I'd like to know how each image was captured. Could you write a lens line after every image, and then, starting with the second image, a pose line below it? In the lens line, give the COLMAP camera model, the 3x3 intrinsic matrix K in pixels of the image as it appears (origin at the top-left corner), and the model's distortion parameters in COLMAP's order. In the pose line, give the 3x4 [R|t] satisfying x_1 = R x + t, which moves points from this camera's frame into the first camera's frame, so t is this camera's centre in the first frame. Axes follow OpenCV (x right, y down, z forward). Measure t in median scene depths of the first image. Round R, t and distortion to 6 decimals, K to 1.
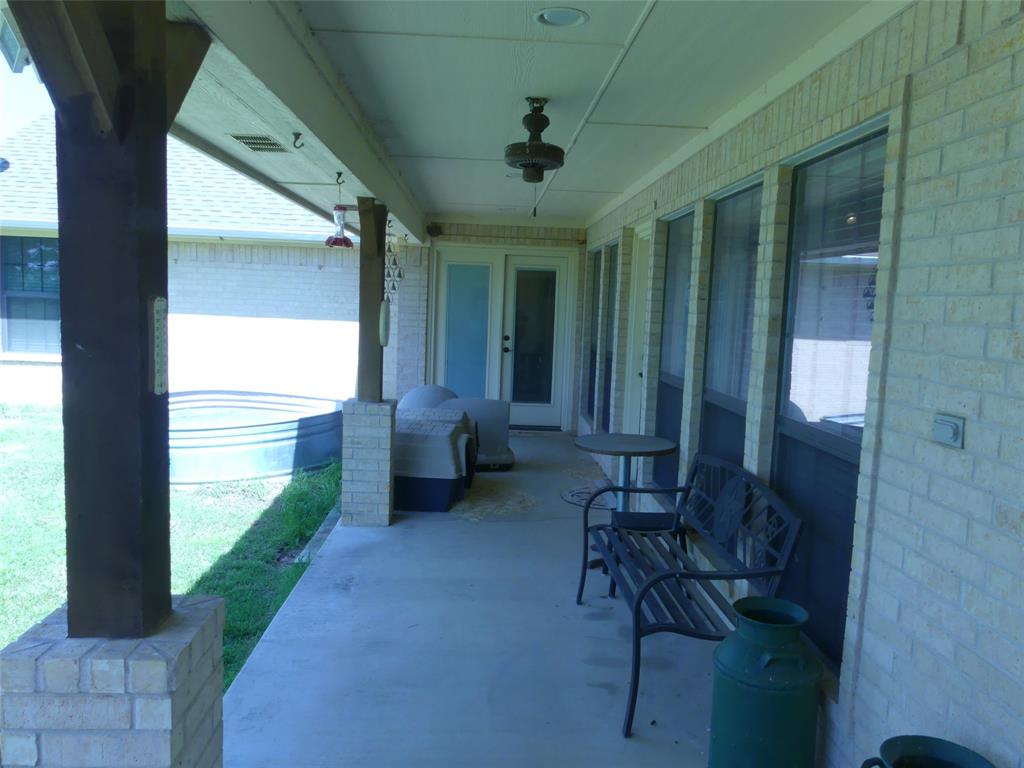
lens RADIAL K [[782.4, 0, 513.0], [0, 782.4, 384.4], [0, 0, 1]] dist [-0.021582, 0.029794]
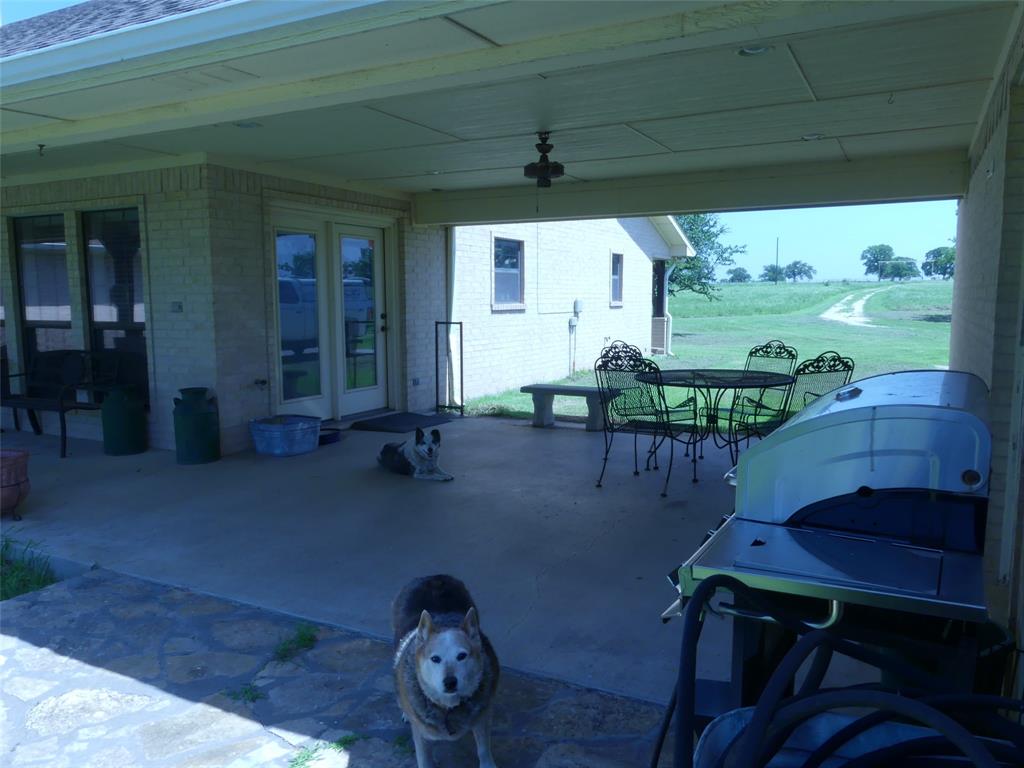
lens RADIAL K [[782.4, 0, 513.1], [0, 782.4, 383.9], [0, 0, 1]] dist [-0.021582, 0.029794]
pose [[0.507012, -0.142760, 0.850034, -1.488301], [0.113830, 0.988641, 0.098143, 0.204343], [-0.854389, 0.047000, 0.517503, -1.814552]]
